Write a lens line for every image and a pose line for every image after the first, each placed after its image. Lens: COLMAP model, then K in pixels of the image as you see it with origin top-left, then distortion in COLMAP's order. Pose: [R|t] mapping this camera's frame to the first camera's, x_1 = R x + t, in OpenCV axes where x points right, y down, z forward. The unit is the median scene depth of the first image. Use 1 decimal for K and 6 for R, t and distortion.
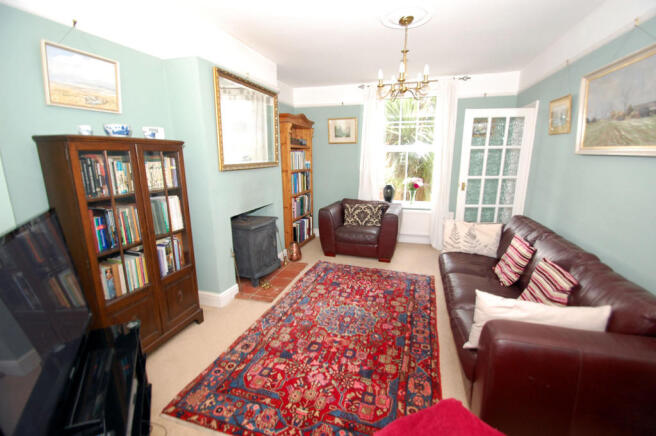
lens RADIAL K [[285.6, 0, 335.2], [0, 285.6, 217.5], [0, 0, 1]] dist [-0.000169, -0.000123]
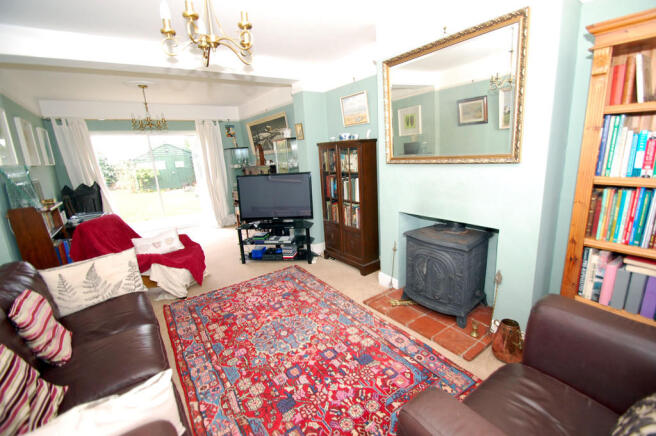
lens RADIAL K [[285.6, 0, 335.2], [0, 285.6, 217.5], [0, 0, 1]] dist [-0.000169, -0.000123]
pose [[-0.602228, 0.214407, -0.768994, 0.594340], [-0.115393, 0.929765, 0.349601, -0.344317], [0.789941, 0.299276, -0.535189, 1.576832]]
